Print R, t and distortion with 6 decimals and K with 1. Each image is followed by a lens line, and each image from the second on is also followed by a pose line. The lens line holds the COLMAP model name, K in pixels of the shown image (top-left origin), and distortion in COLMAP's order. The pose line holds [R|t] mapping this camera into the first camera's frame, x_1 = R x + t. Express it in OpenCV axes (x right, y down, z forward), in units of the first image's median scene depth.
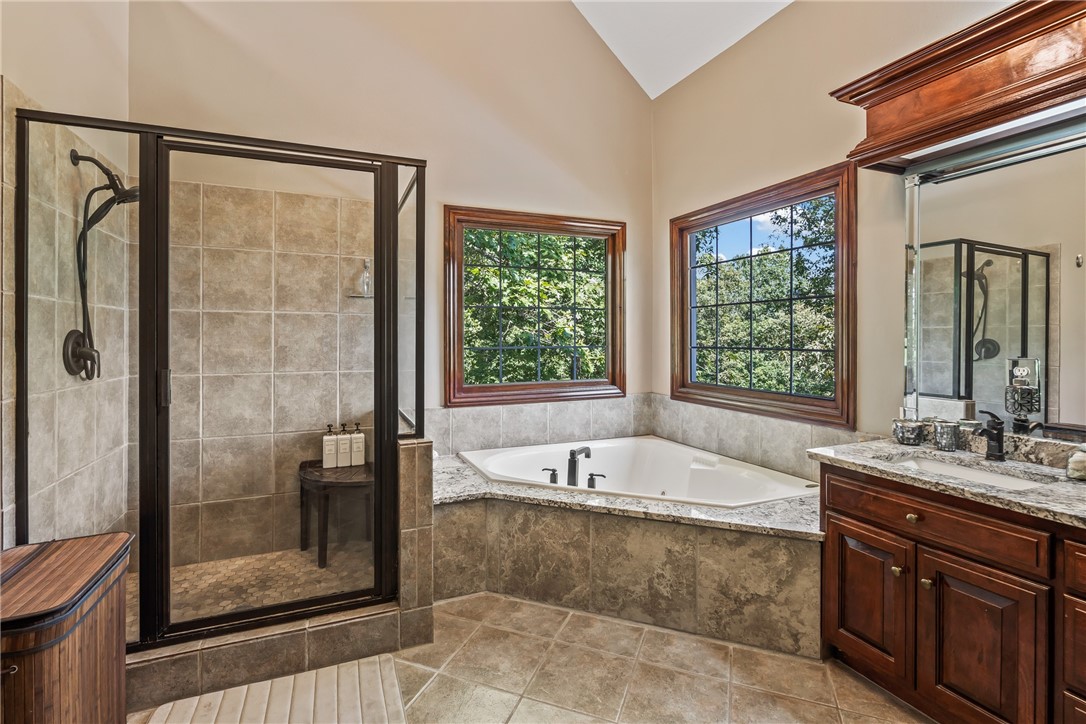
lens RADIAL K [[498.8, 0, 542.7], [0, 498.8, 354.5], [0, 0, 1]] dist [-0.004626, 0.000597]
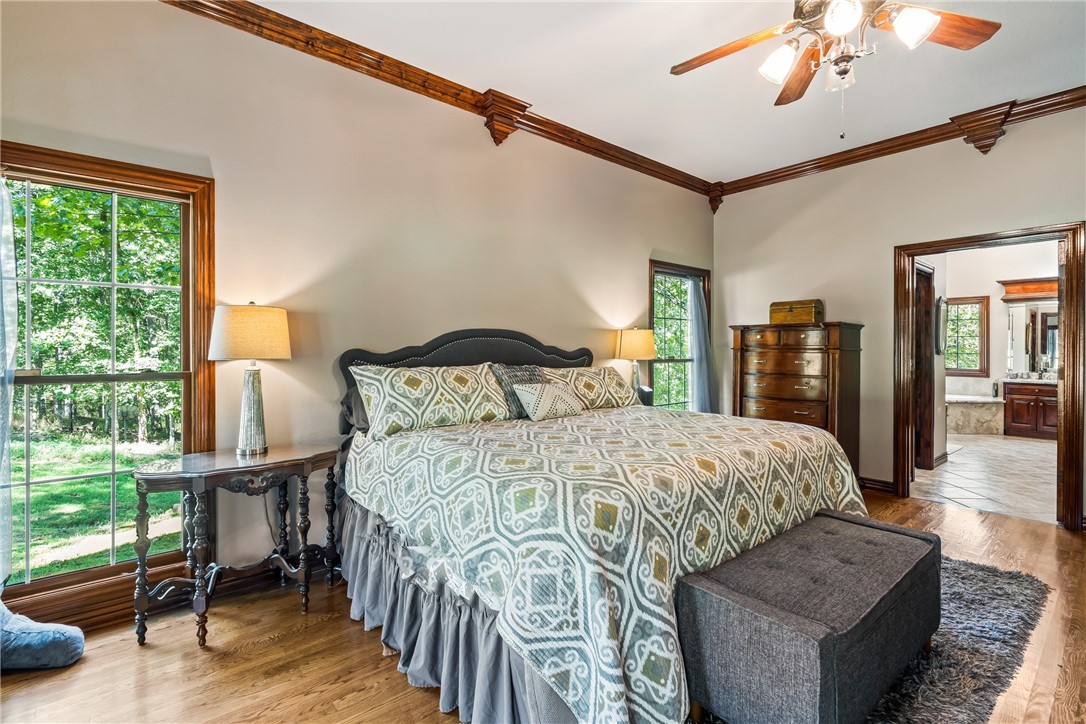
lens RADIAL K [[498.8, 0, 544.6], [0, 498.8, 351.1], [0, 0, 1]] dist [-0.004626, 0.000597]
pose [[0.954509, -0.003022, 0.298166, -3.733953], [0.002373, 0.999994, 0.002539, -0.036722], [-0.298172, -0.001716, 0.954511, -1.494339]]
